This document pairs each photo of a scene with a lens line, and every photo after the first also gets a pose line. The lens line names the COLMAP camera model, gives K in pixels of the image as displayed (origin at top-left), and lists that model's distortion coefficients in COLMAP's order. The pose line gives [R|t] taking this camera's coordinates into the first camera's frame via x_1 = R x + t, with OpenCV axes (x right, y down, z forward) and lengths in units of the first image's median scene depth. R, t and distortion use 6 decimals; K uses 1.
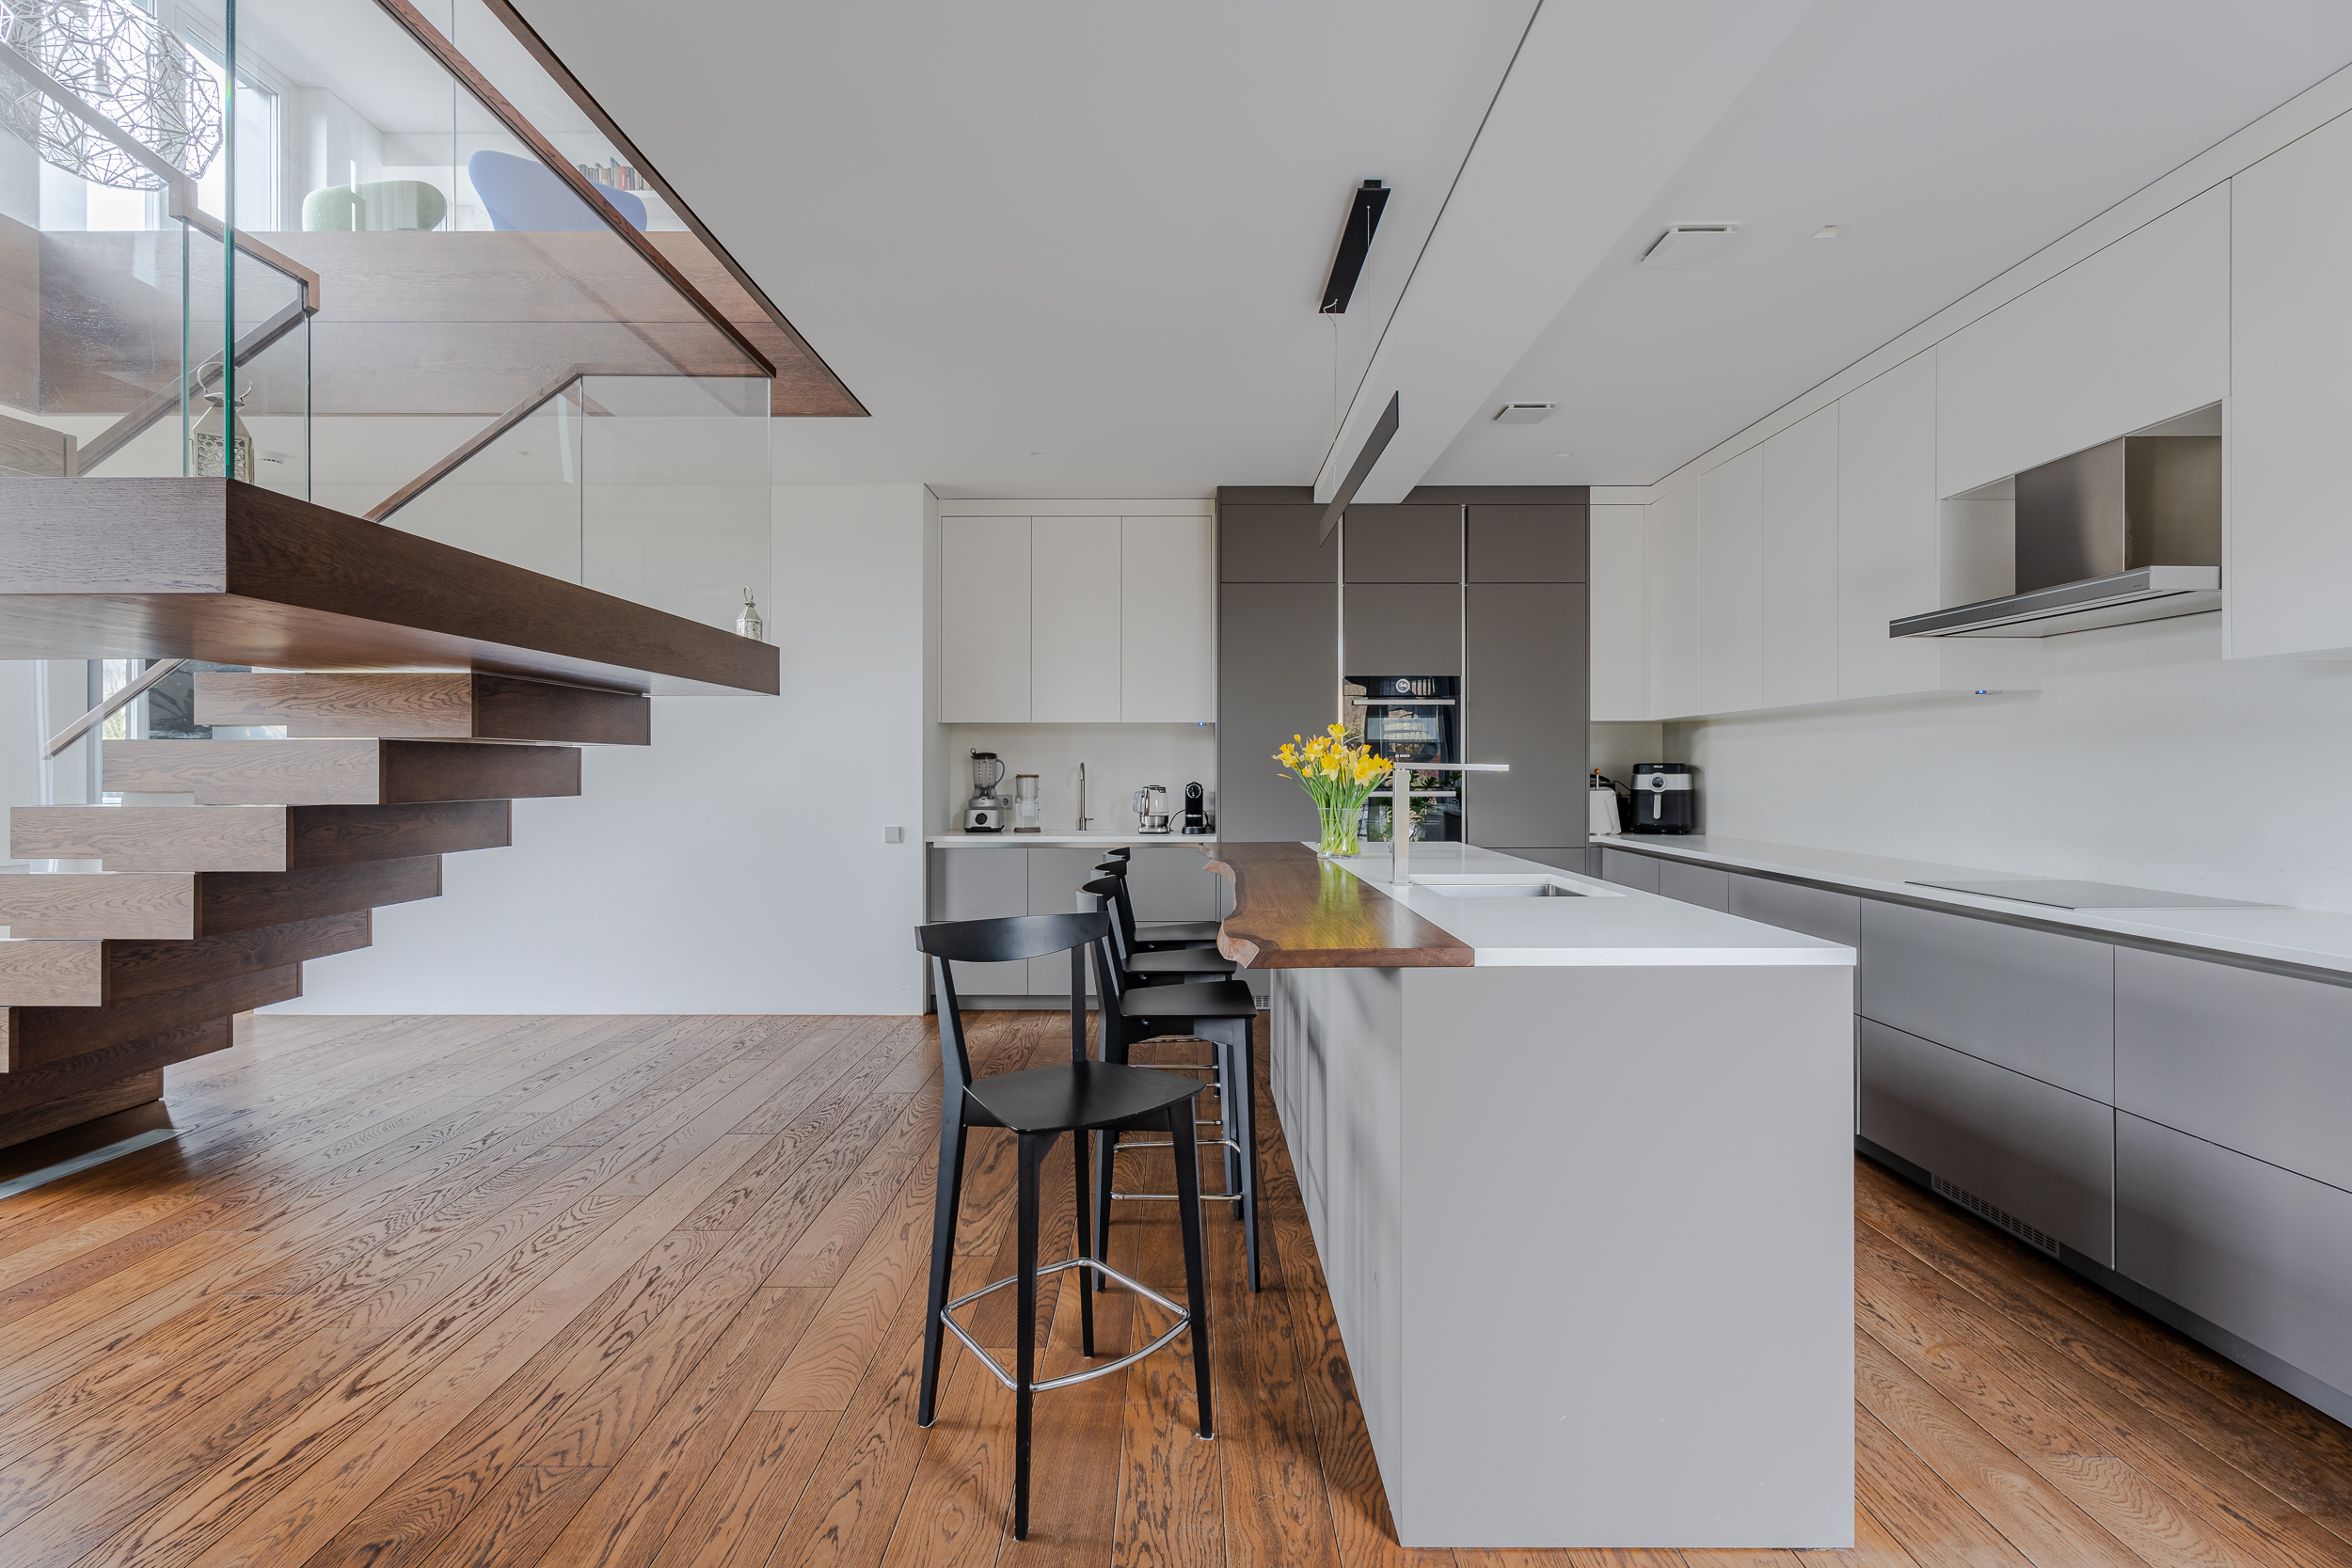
lens RADIAL K [[1058.7, 0, 1169.0], [0, 1058.7, 778.9], [0, 0, 1]] dist [0.001657, 0.001484]
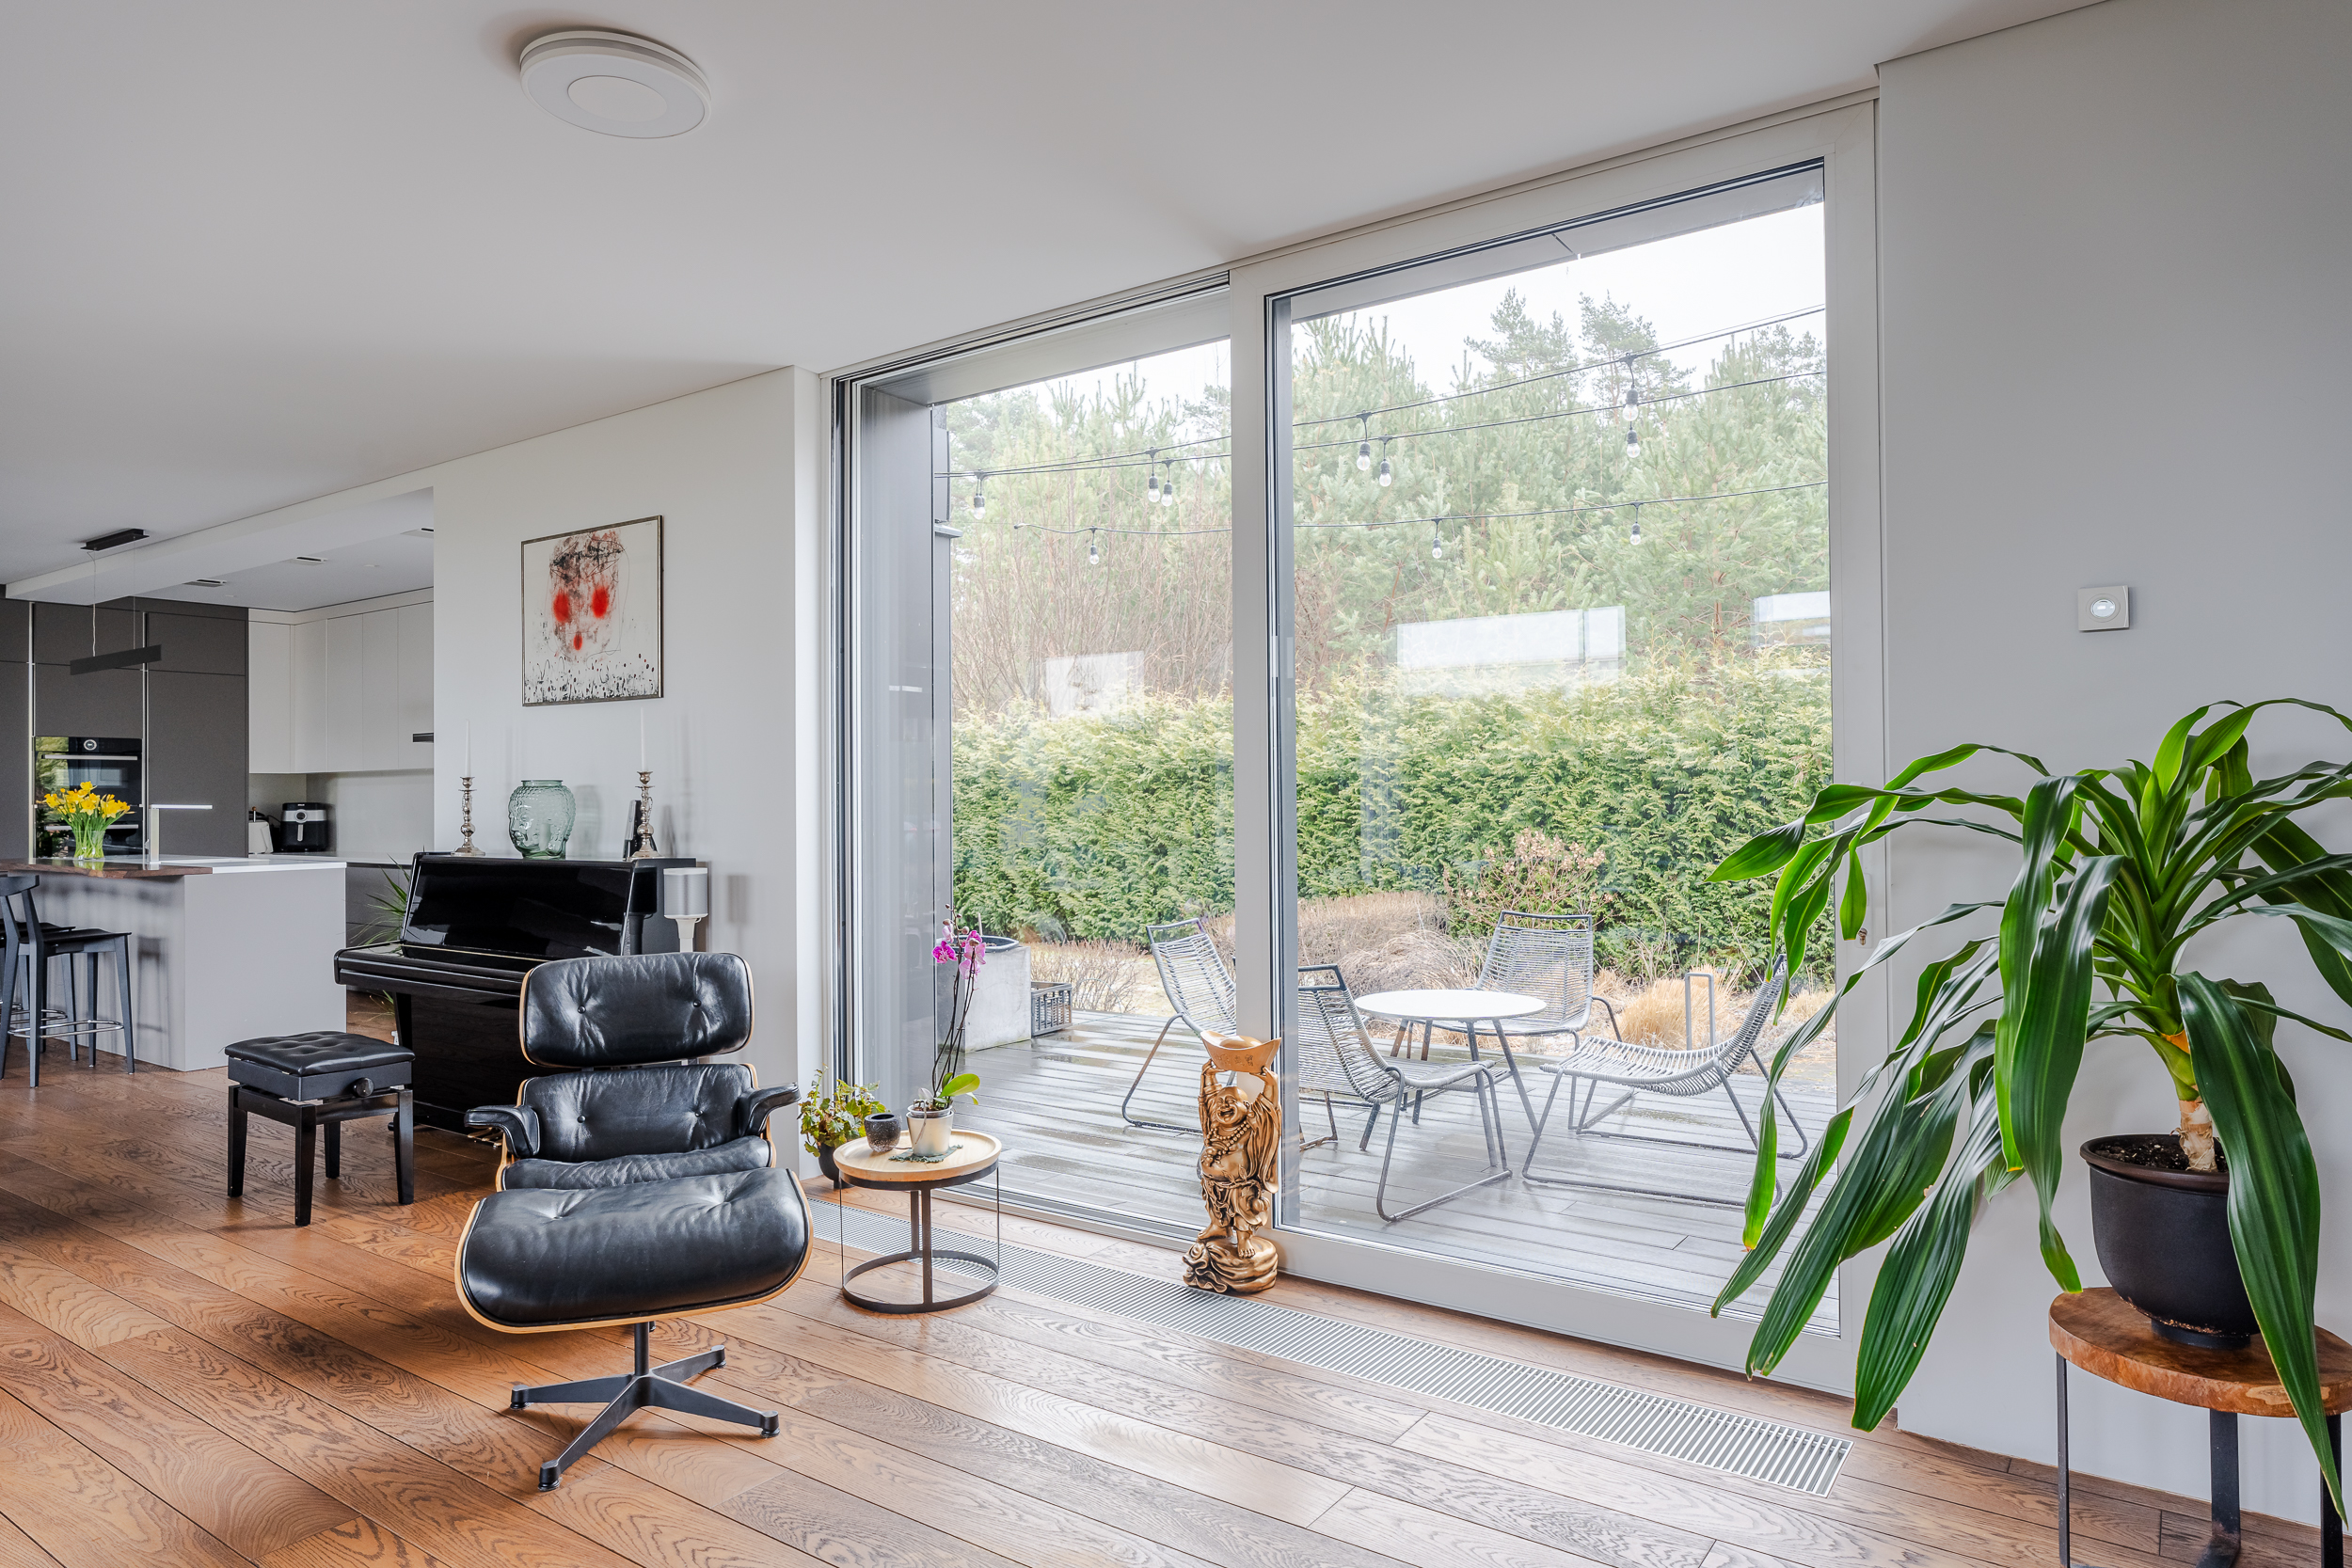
lens RADIAL K [[1407.1, 0, 1182.9], [0, 1407.1, 777.8], [0, 0, 1]] dist [-0.004774, -0.002012]
pose [[0.569046, 0.009010, 0.822256, -0.429960], [0.015071, 0.999658, -0.021384, 0.009998], [-0.822168, 0.024561, 0.568715, -1.080921]]
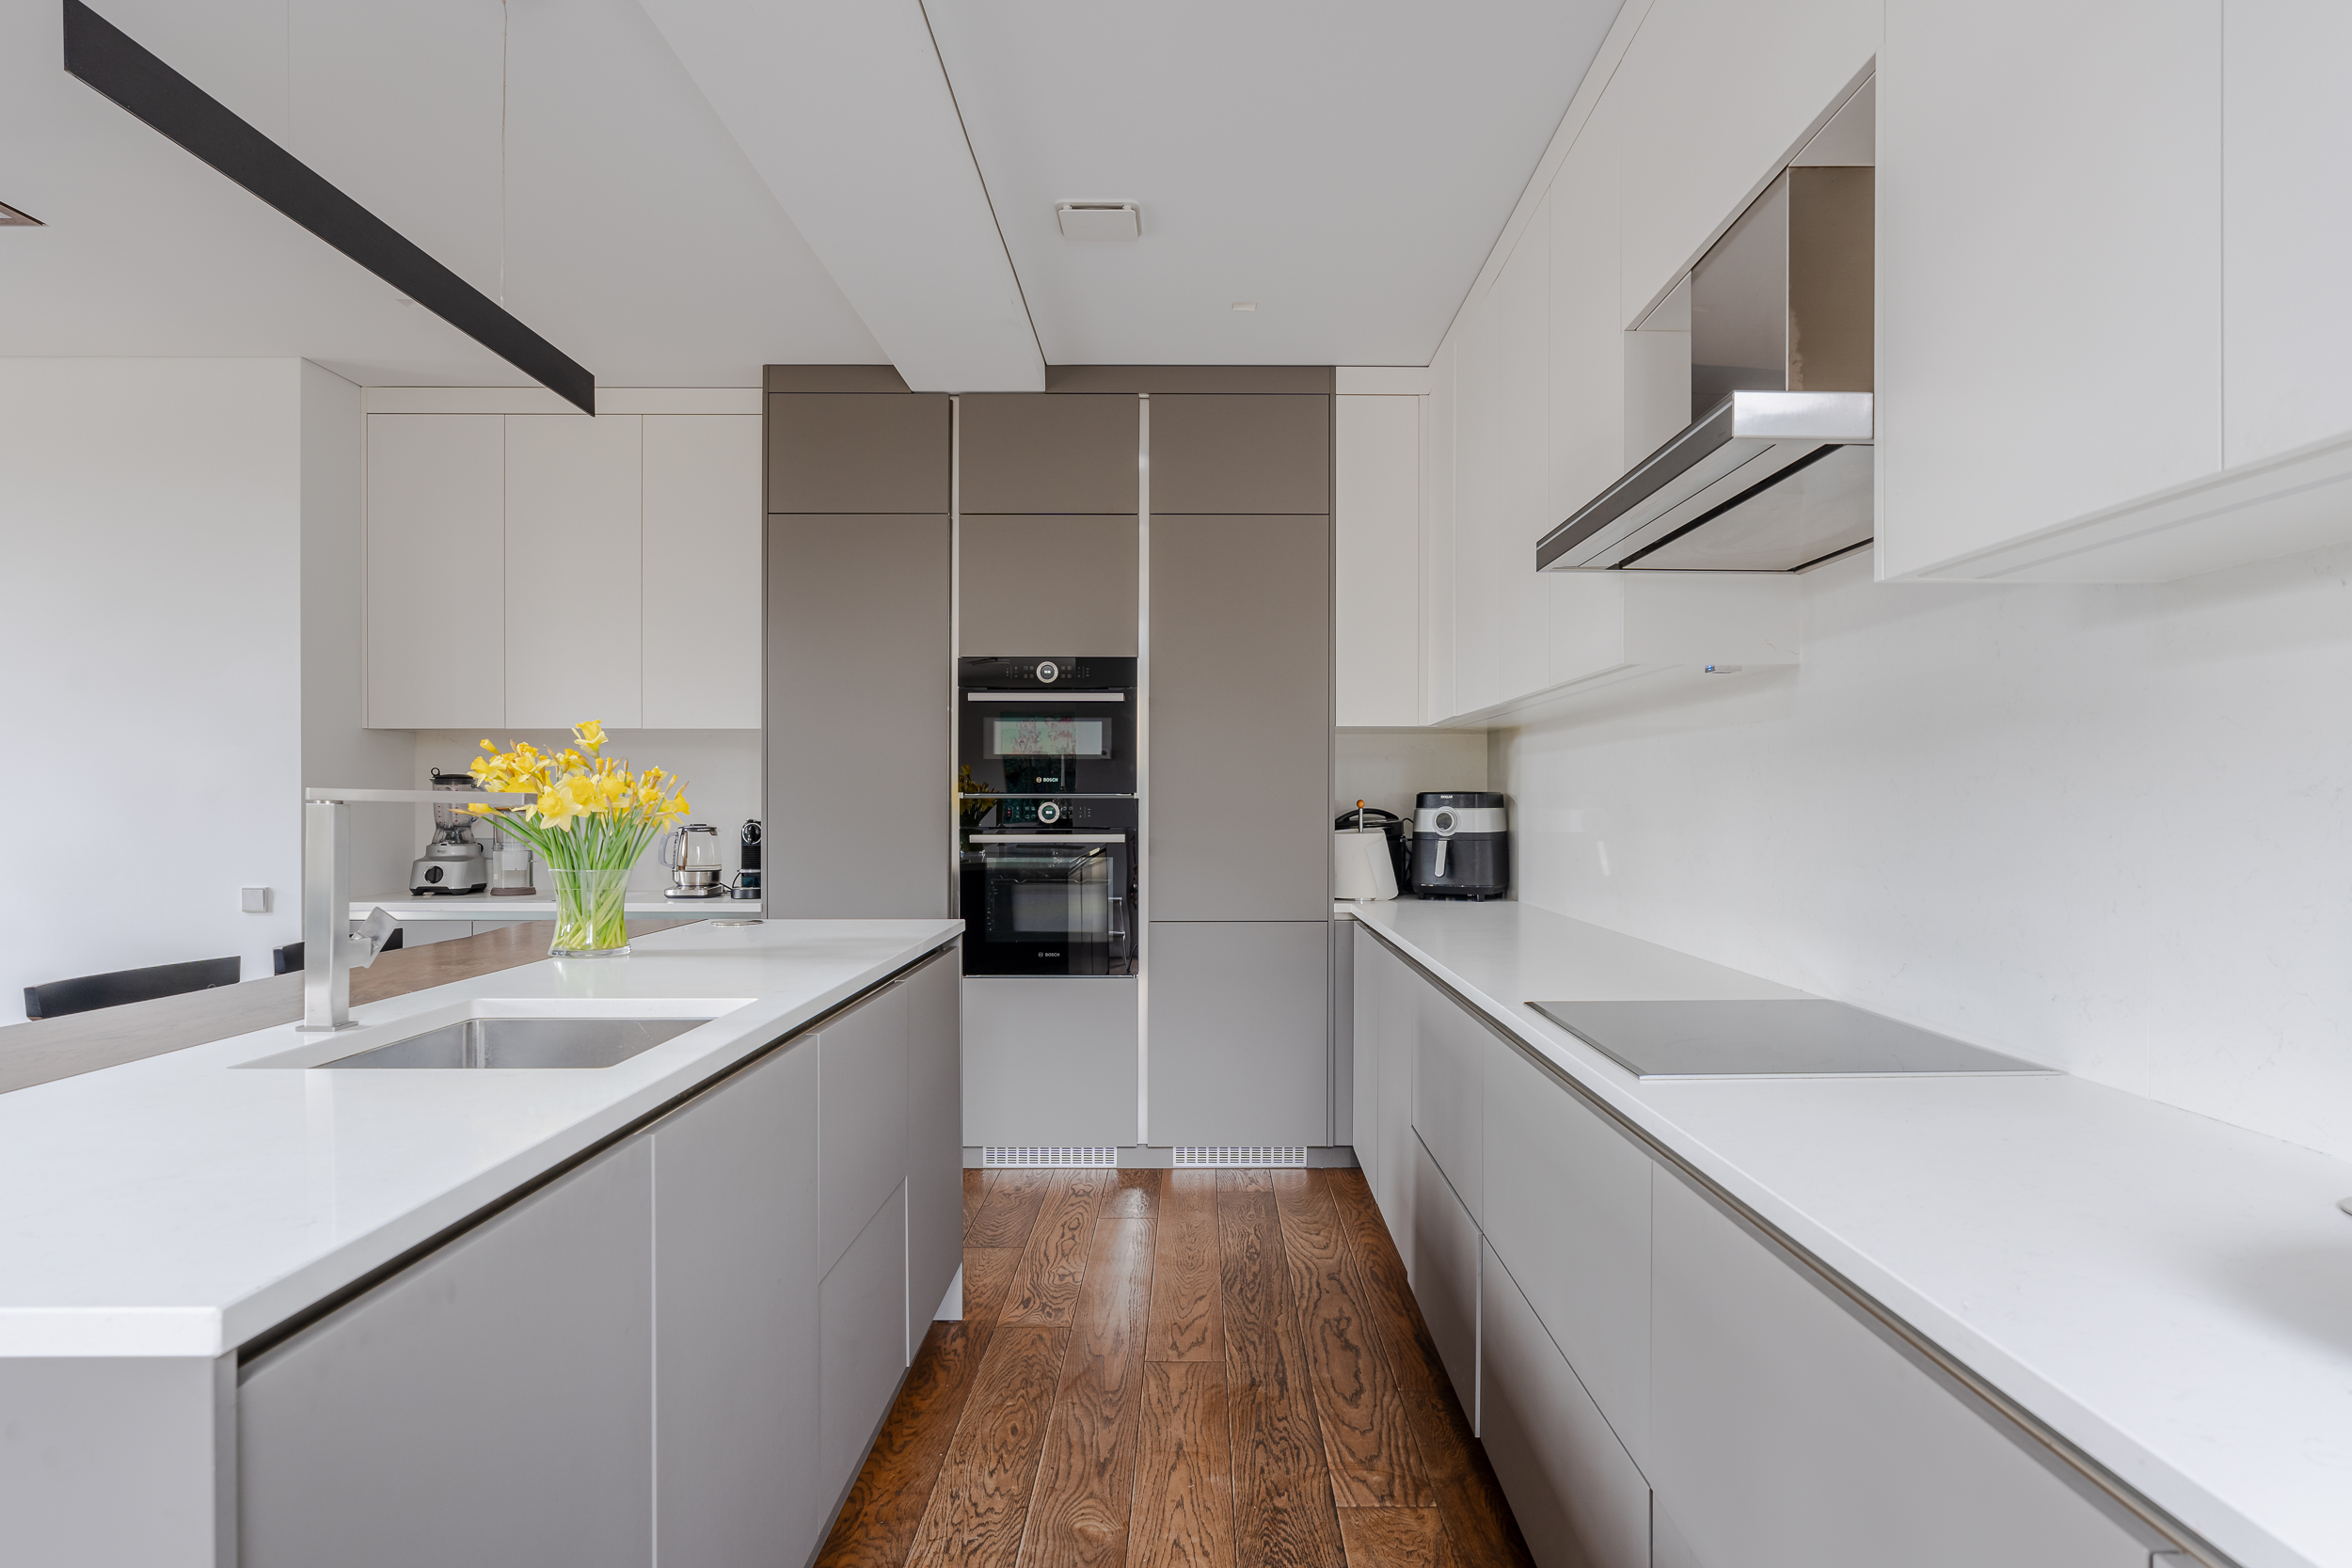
lens RADIAL K [[1284.5, 0, 1195.9], [0, 1284.5, 792.5], [0, 0, 1]] dist [-0.001513, 0.000141]
pose [[0.999993, 0.001052, 0.003469, 0.305899], [-0.001028, 0.999976, -0.006910, -0.008700], [-0.003477, 0.006907, 0.999970, 0.210425]]
